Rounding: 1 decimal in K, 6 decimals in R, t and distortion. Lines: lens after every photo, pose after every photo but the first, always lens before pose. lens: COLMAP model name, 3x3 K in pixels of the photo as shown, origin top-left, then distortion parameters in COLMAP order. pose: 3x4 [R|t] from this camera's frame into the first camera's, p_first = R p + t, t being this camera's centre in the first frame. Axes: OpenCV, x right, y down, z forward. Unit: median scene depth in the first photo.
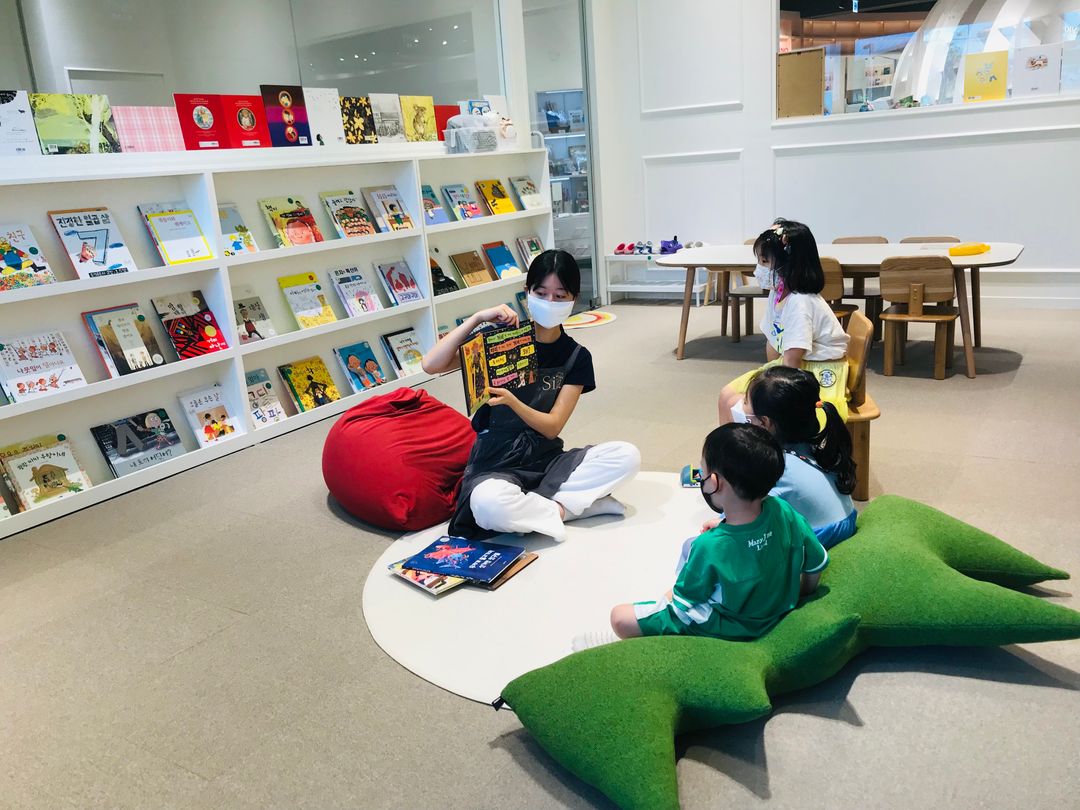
lens RADIAL K [[880.4, 0, 537.9], [0, 880.4, 408.1], [0, 0, 1]] dist [0.019056, -0.013579]
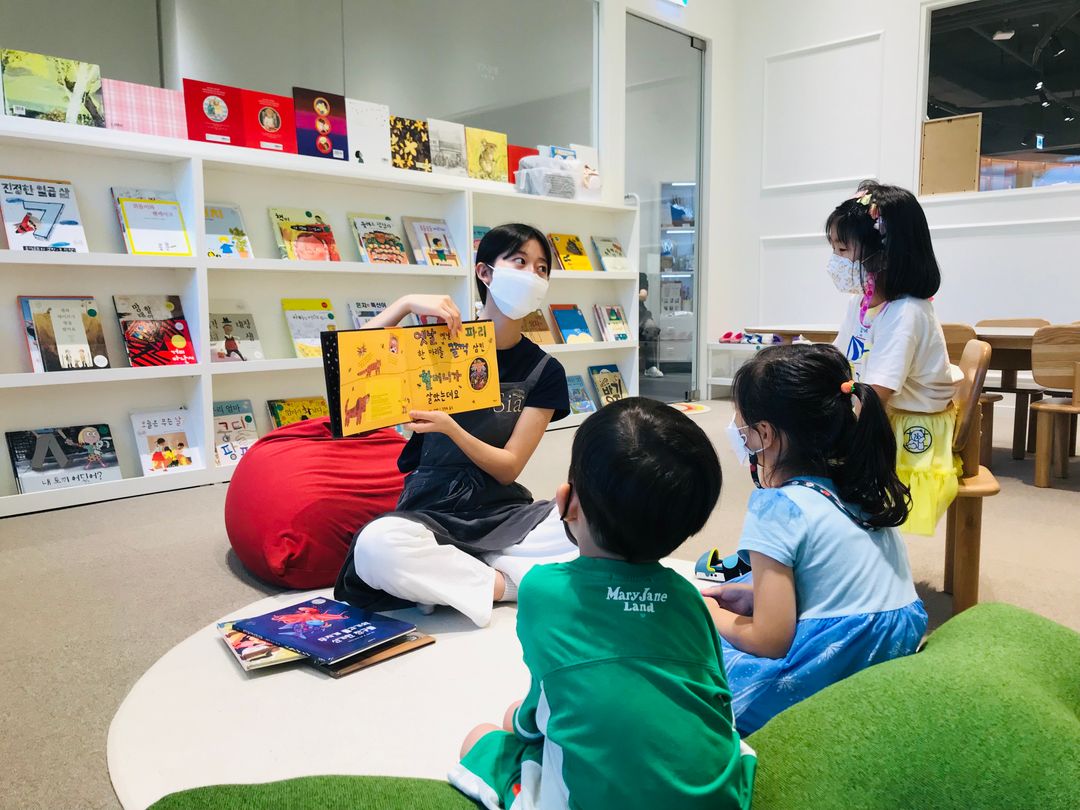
lens RADIAL K [[880.4, 0, 543.2], [0, 880.4, 400.7], [0, 0, 1]] dist [0.019056, -0.013579]
pose [[0.981389, 0.086931, -0.171228, 0.123903], [-0.113273, 0.982080, -0.150625, 0.056942], [0.155066, 0.167217, 0.973649, 0.234278]]
